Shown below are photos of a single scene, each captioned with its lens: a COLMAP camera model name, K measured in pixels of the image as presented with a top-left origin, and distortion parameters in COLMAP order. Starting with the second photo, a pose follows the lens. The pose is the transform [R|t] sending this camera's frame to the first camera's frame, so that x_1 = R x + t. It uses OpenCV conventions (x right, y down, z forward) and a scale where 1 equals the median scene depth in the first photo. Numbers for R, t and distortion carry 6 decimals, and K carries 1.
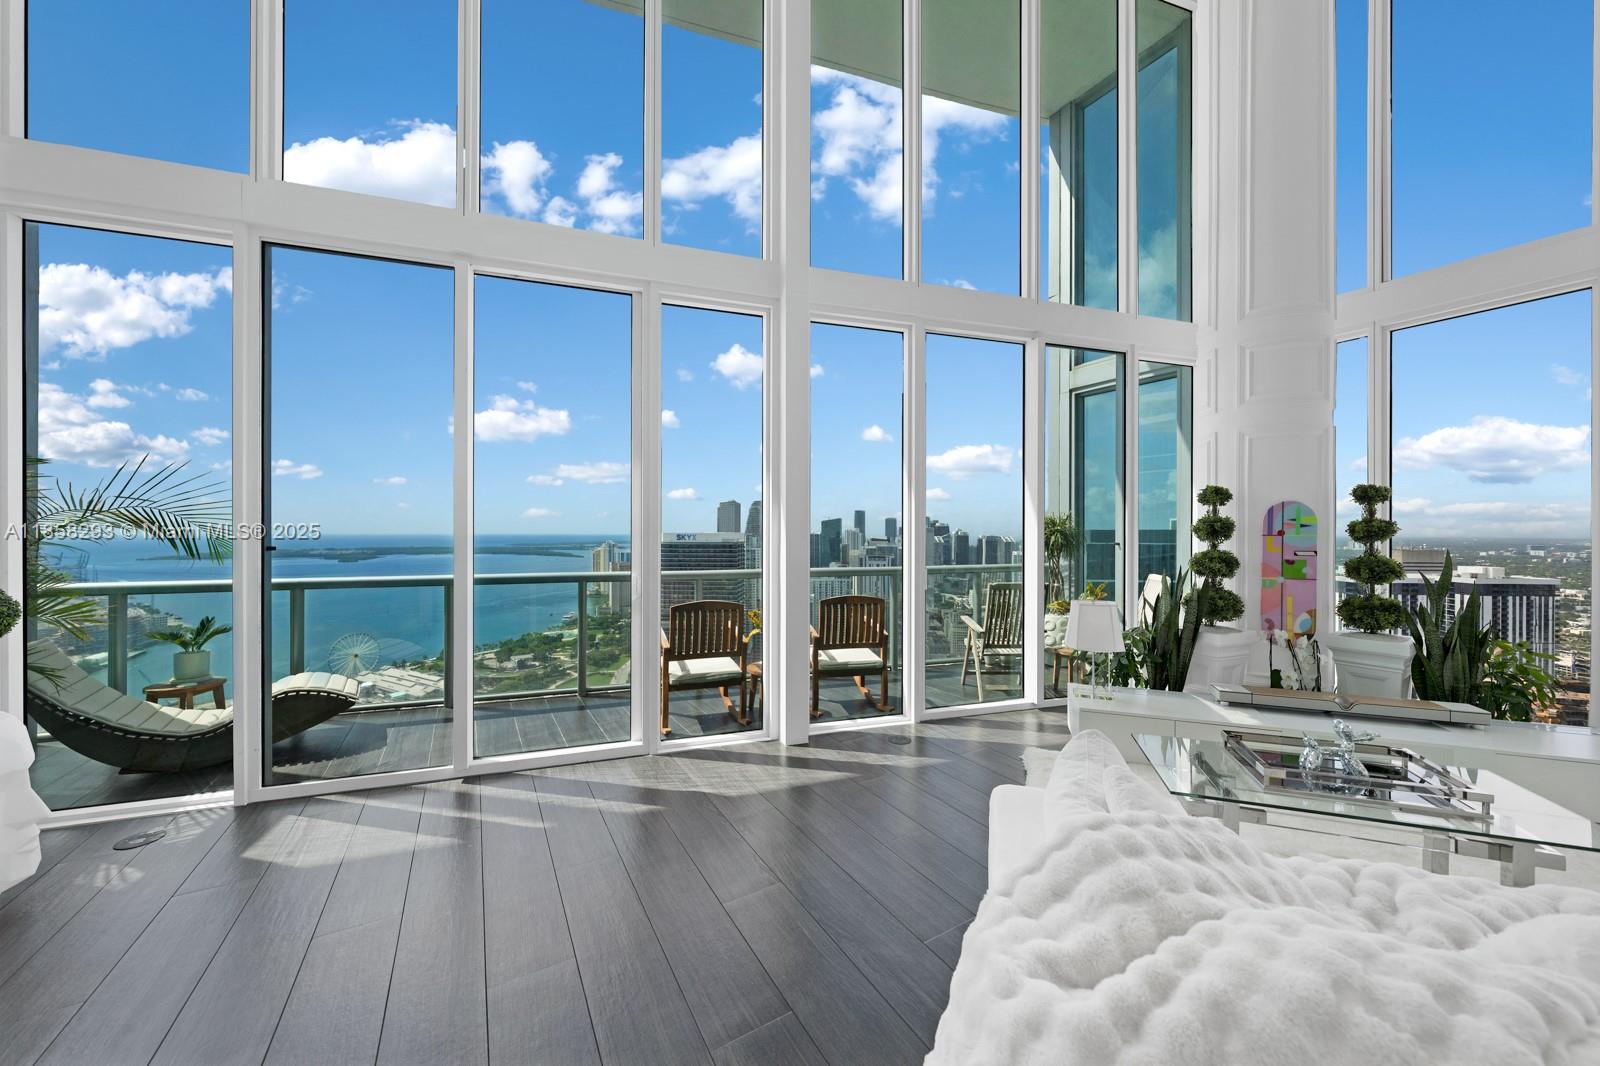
lens RADIAL K [[549.1, 0, 787.9], [0, 549.1, 529.4], [0, 0, 1]] dist [-0.004048, 0.000291]
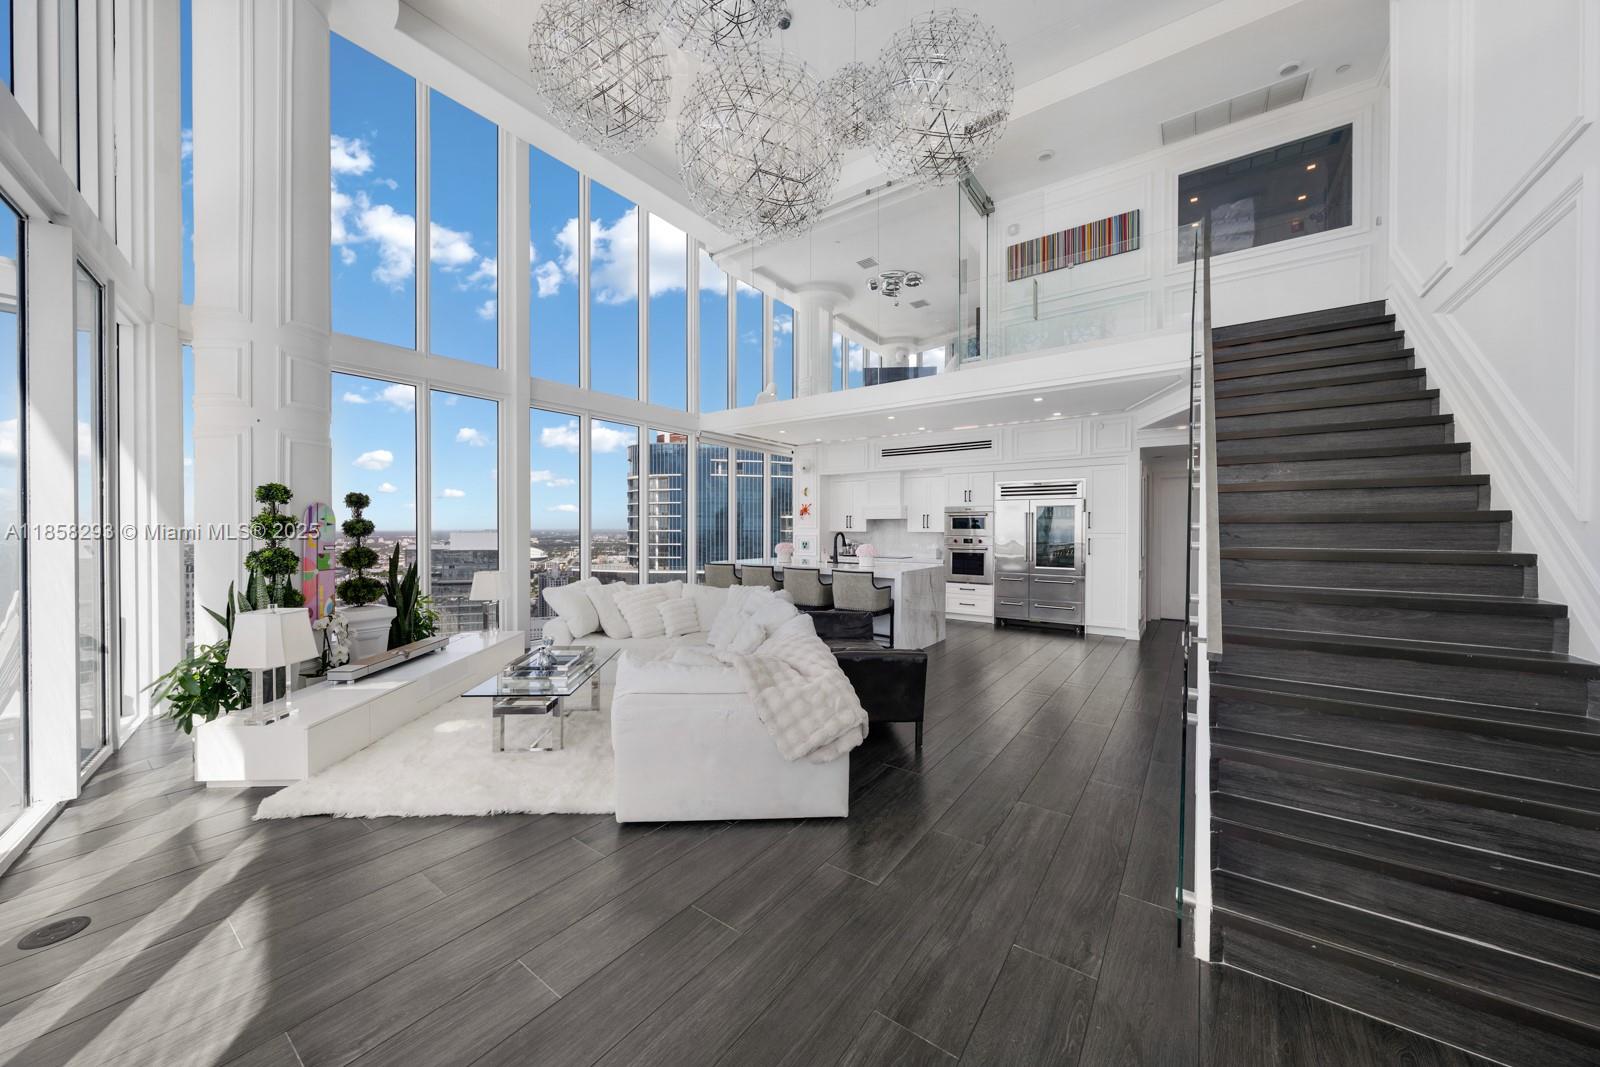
lens RADIAL K [[556.7, 0, 788.1], [0, 556.7, 534.5], [0, 0, 1]] dist [-0.002771, -0.000068]
pose [[-0.400136, -0.013194, 0.916361, -0.479939], [-0.005081, 0.999913, 0.012178, -0.003265], [-0.916442, 0.000216, -0.400168, 0.511312]]
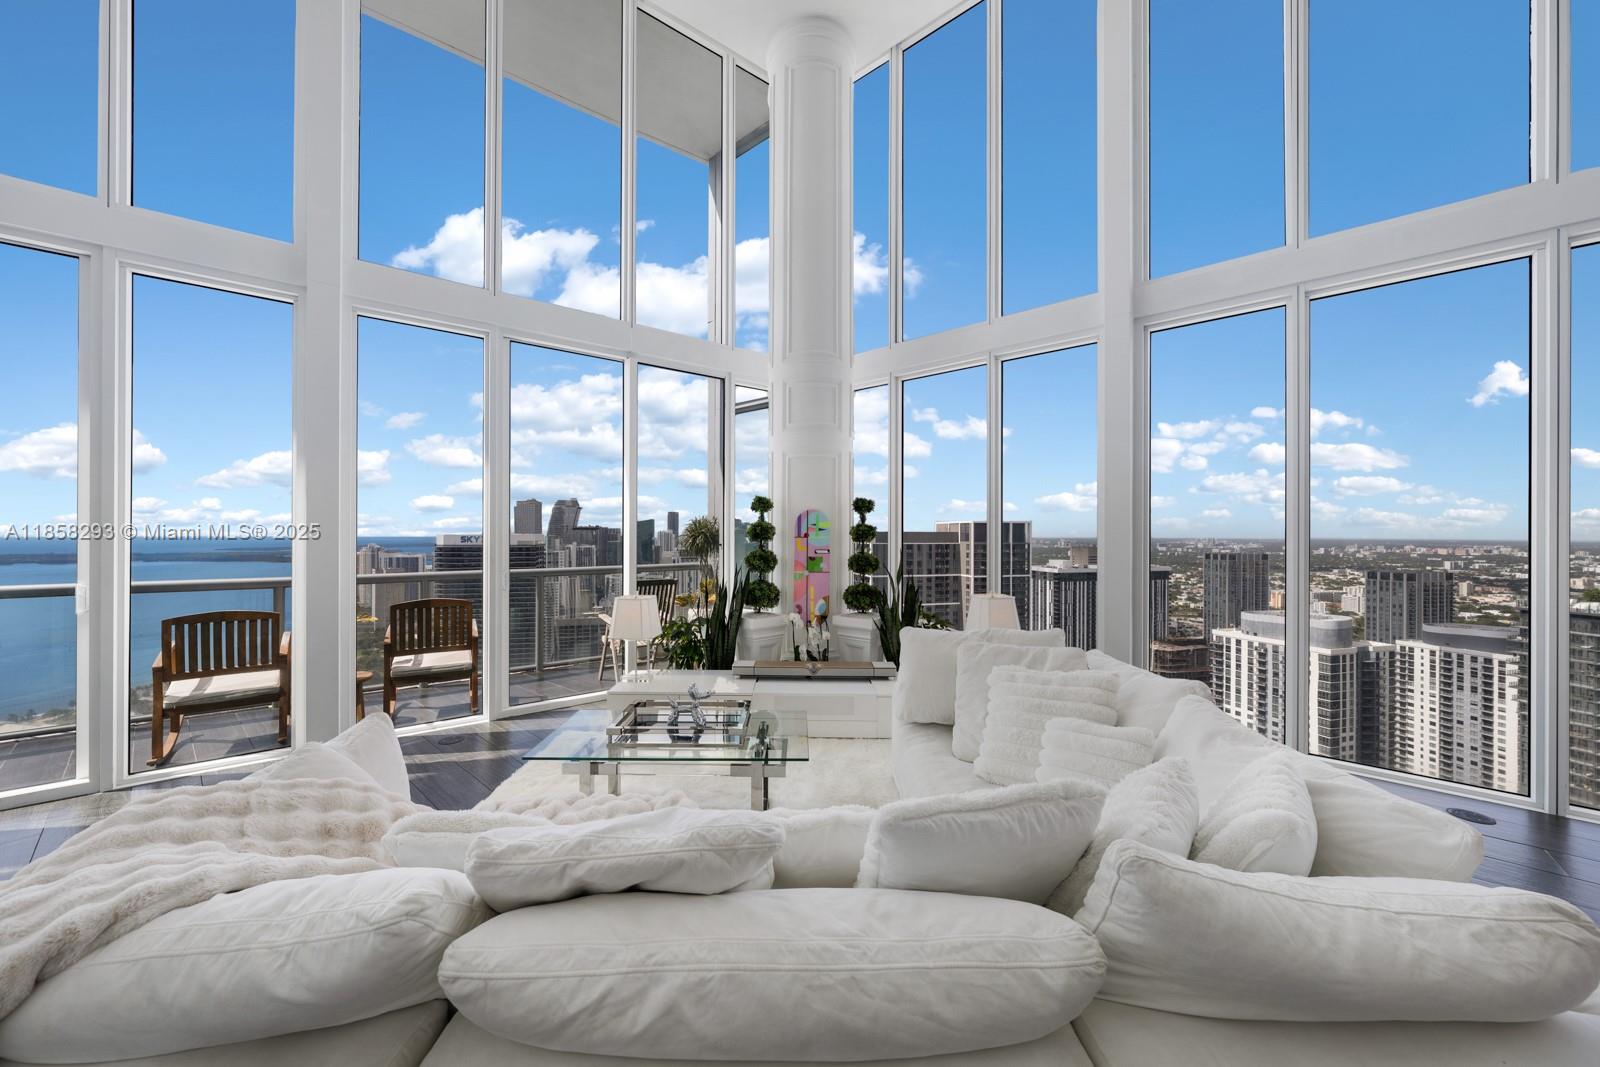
lens RADIAL K [[549.1, 0, 788.9], [0, 549.1, 531.1], [0, 0, 1]] dist [-0.004048, 0.000291]
pose [[0.944512, 0.001932, 0.328470, 0.409845], [-0.002137, 0.999998, 0.000265, -0.002893], [-0.328469, -0.000953, 0.944514, -0.144700]]
